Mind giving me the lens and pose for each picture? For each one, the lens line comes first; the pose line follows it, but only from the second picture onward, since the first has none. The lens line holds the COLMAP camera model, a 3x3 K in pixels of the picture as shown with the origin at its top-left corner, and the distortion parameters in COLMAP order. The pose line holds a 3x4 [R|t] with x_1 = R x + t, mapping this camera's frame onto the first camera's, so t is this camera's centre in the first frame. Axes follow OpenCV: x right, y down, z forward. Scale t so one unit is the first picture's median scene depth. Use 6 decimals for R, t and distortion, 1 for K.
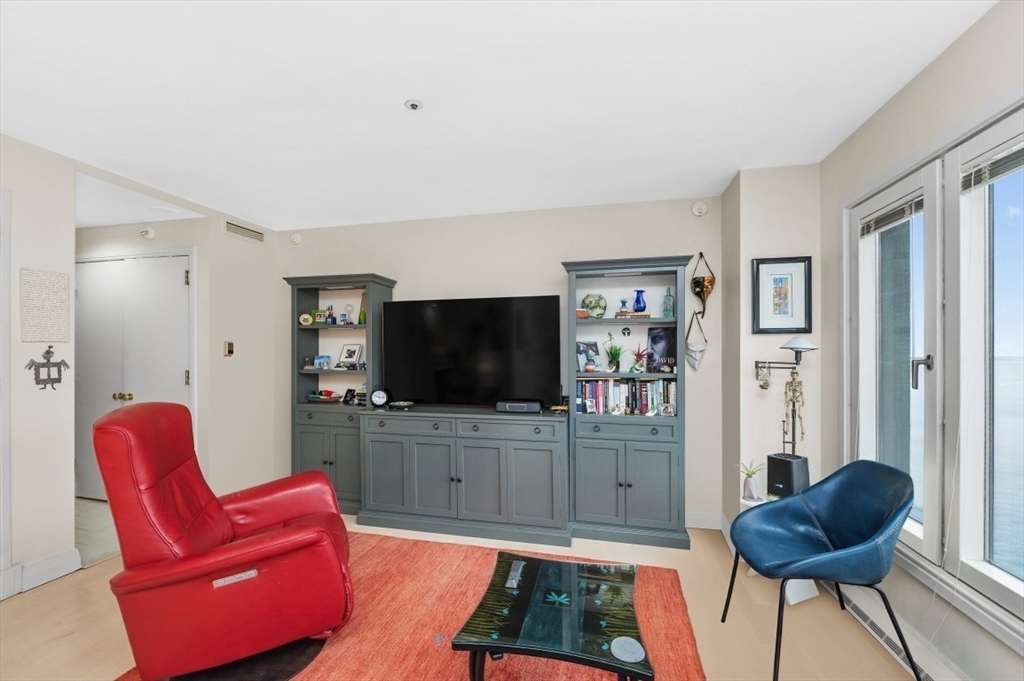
lens RADIAL K [[410.2, 0, 499.3], [0, 410.2, 353.3], [0, 0, 1]] dist [-0.013131, -0.000264]
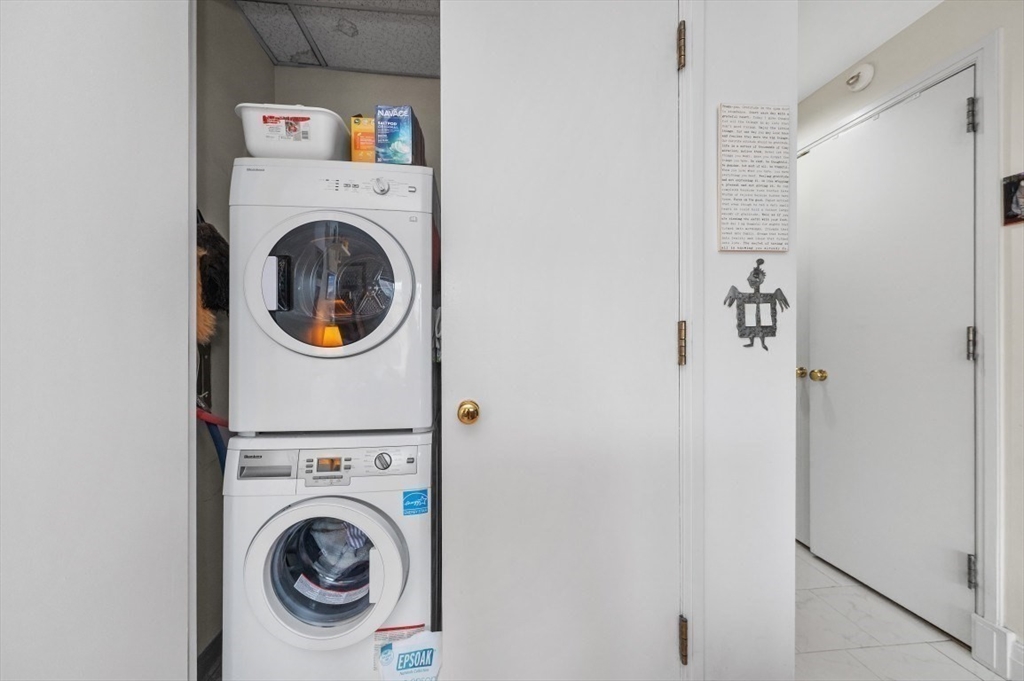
lens RADIAL K [[410.2, 0, 513.3], [0, 410.2, 336.0], [0, 0, 1]] dist [-0.013131, -0.000264]
pose [[0.344672, 0.005577, -0.938707, -0.759832], [-0.002752, 0.999984, 0.004931, 0.073234], [0.938719, 0.000884, 0.344682, 0.555309]]
